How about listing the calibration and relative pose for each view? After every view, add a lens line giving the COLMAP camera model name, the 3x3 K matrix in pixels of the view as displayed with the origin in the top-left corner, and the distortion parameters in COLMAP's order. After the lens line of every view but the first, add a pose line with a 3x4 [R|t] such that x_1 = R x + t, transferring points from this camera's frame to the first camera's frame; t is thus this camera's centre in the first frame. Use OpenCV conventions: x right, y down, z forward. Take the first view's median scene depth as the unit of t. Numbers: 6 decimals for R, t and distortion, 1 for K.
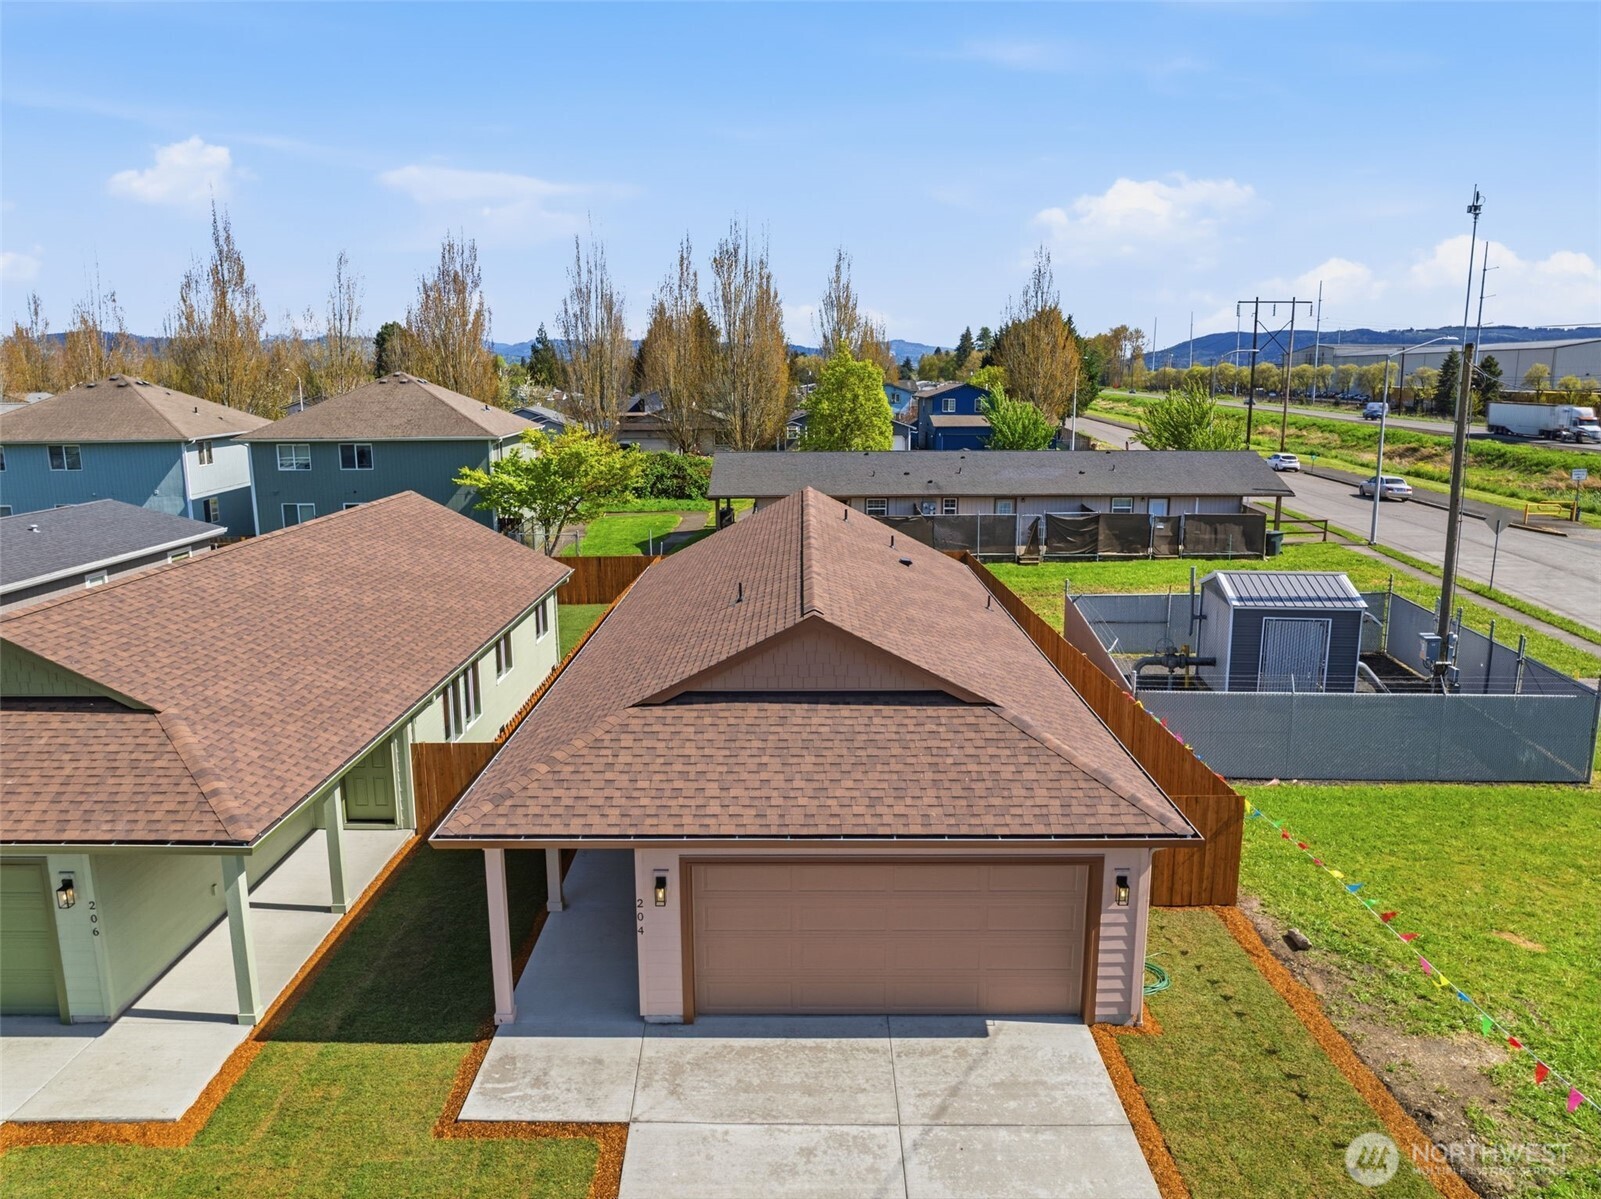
lens RADIAL K [[1099.2, 0, 802.0], [0, 1099.2, 595.7], [0, 0, 1]] dist [-0.034161, 0.004058]
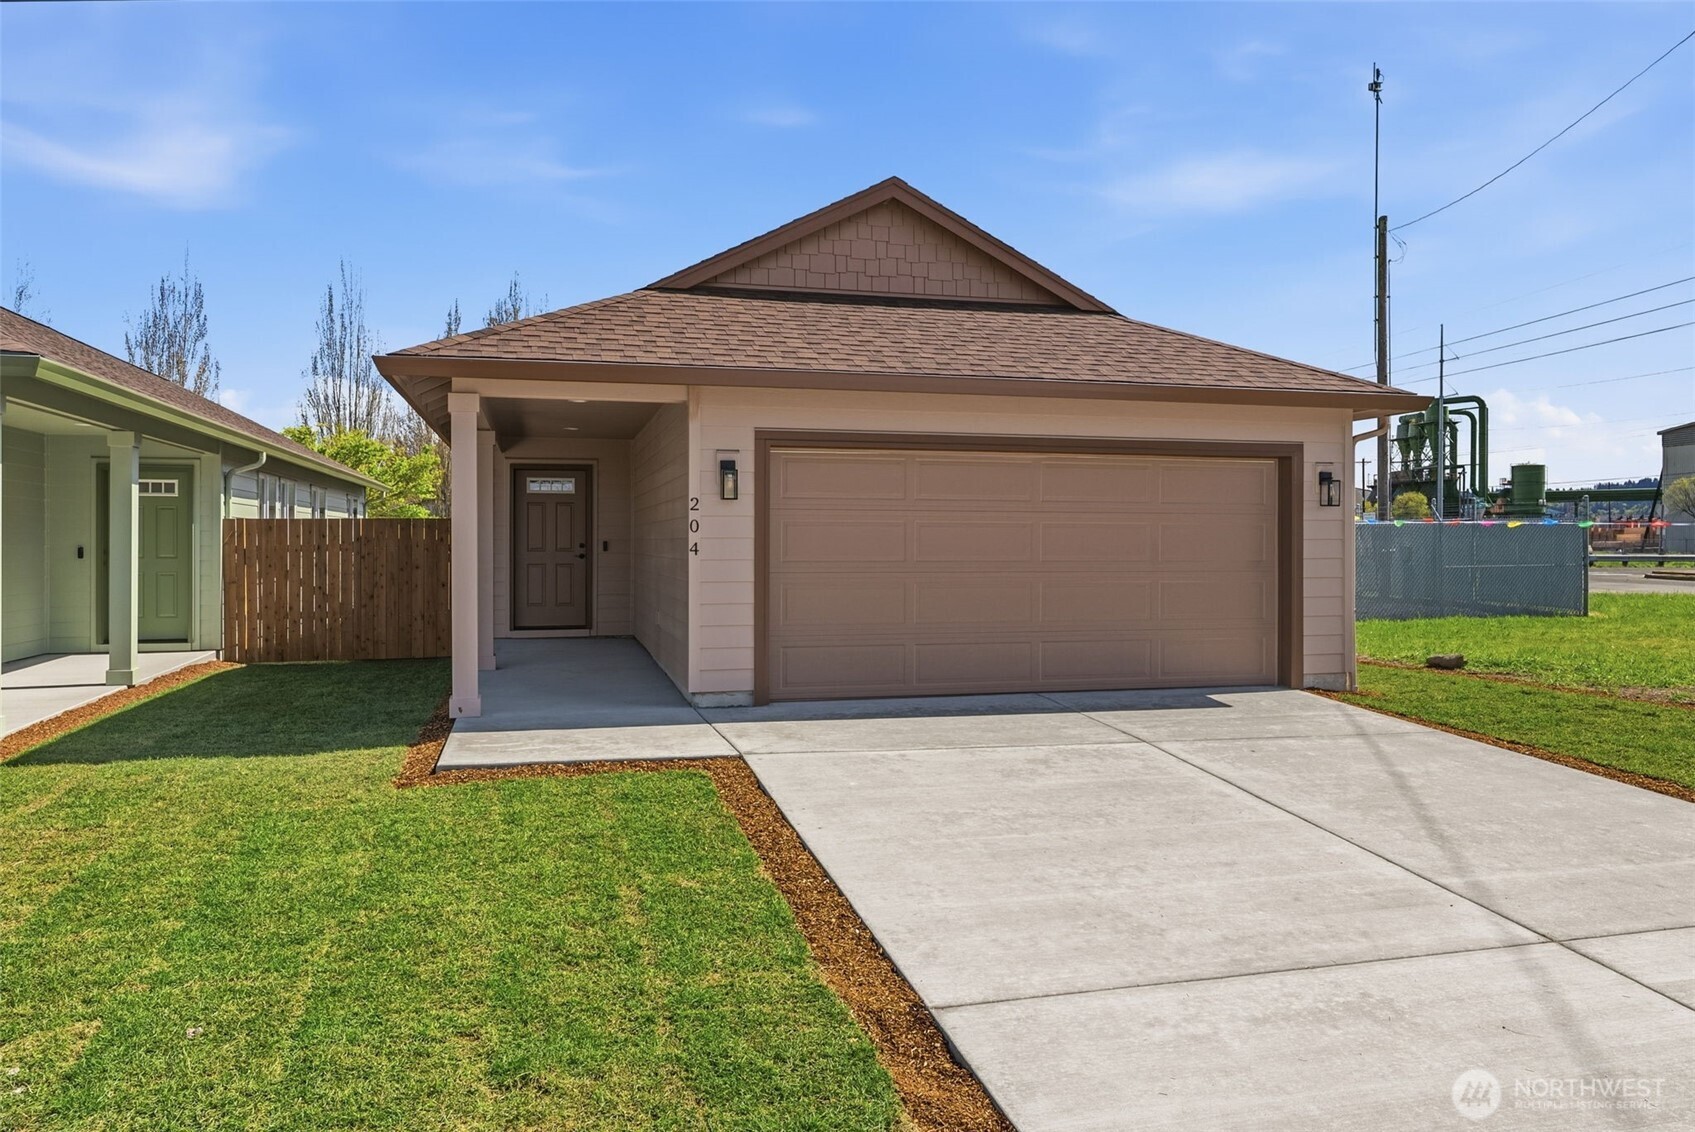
lens RADIAL K [[1144.1, 0, 837.5], [0, 1144.1, 564.8], [0, 0, 1]] dist [0.001469, 0.002792]
pose [[0.968979, -0.000889, 0.247140, -0.205793], [0.043569, 0.984946, -0.167282, 0.382344], [-0.243271, 0.172860, 0.954431, 0.287389]]
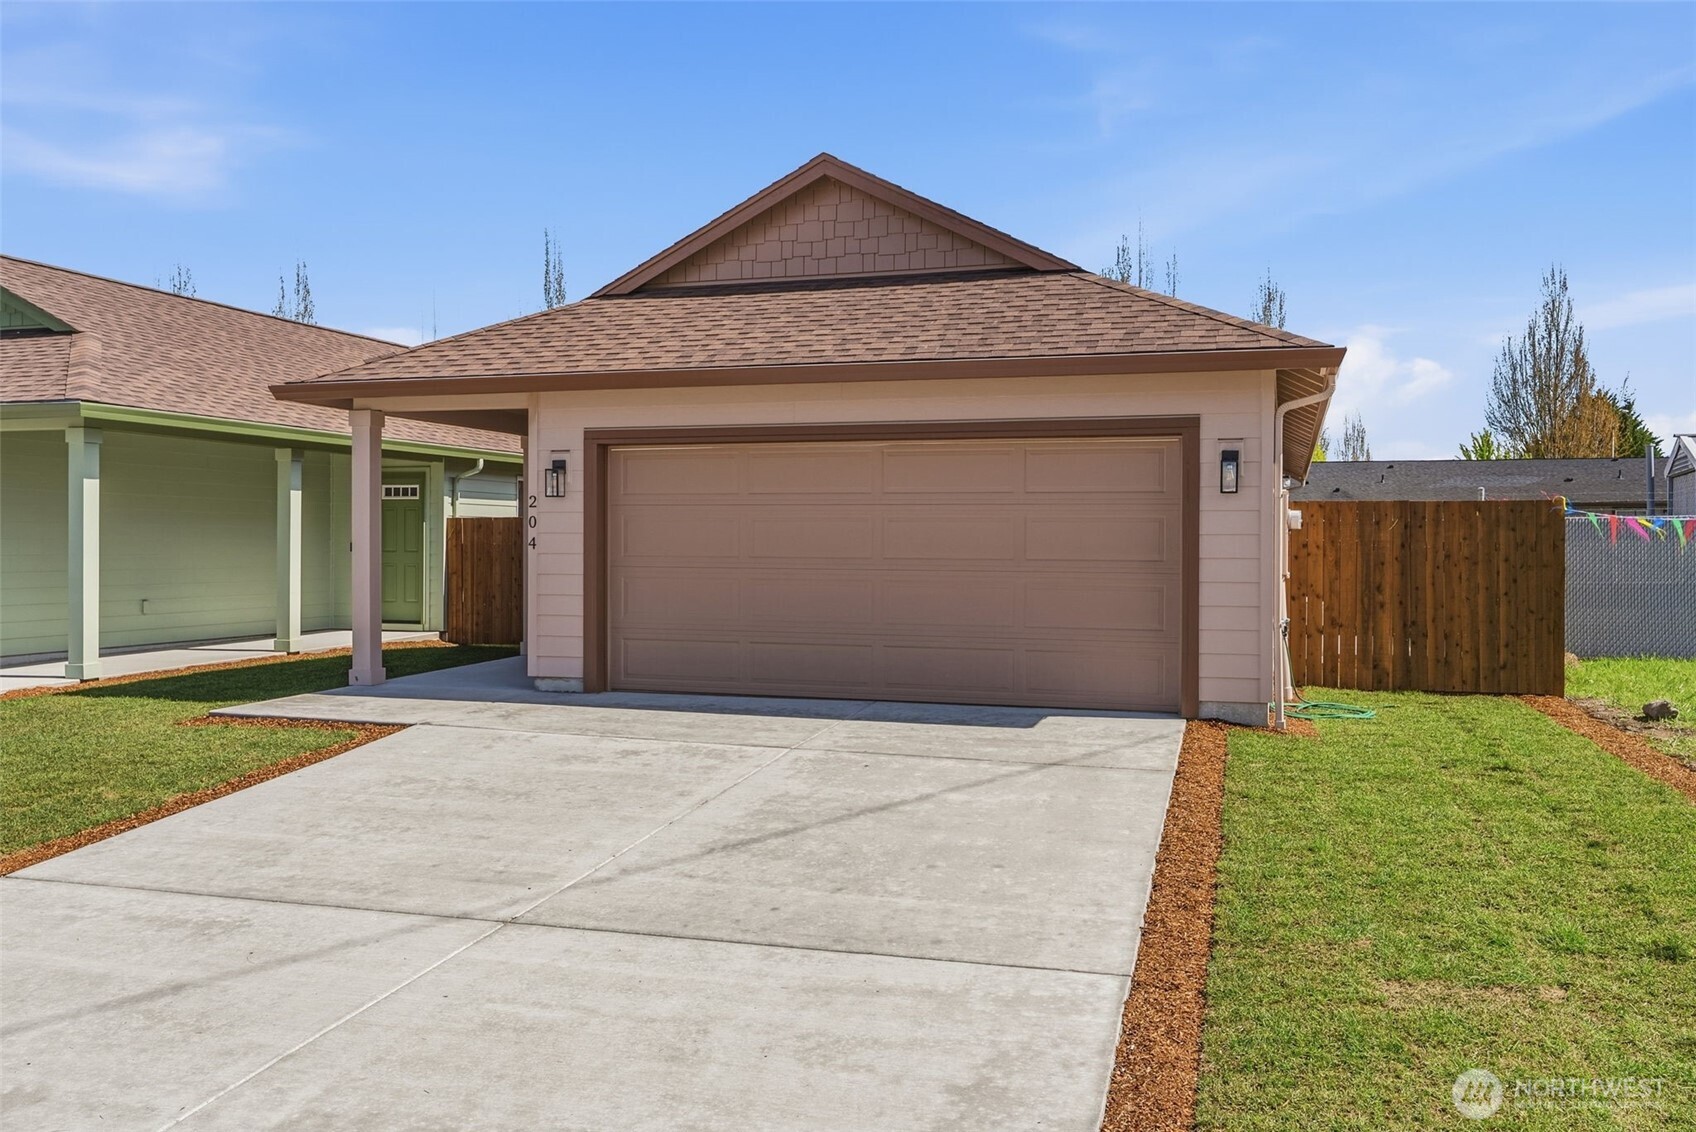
lens RADIAL K [[1372.3, 0, 854.8], [0, 1372.3, 549.8], [0, 0, 1]] dist [-0.001780, -0.002337]
pose [[0.956078, 0.007238, -0.293022, 0.275470], [-0.061261, 0.982552, -0.175612, 0.399742], [0.286638, 0.185850, 0.939840, 0.198469]]
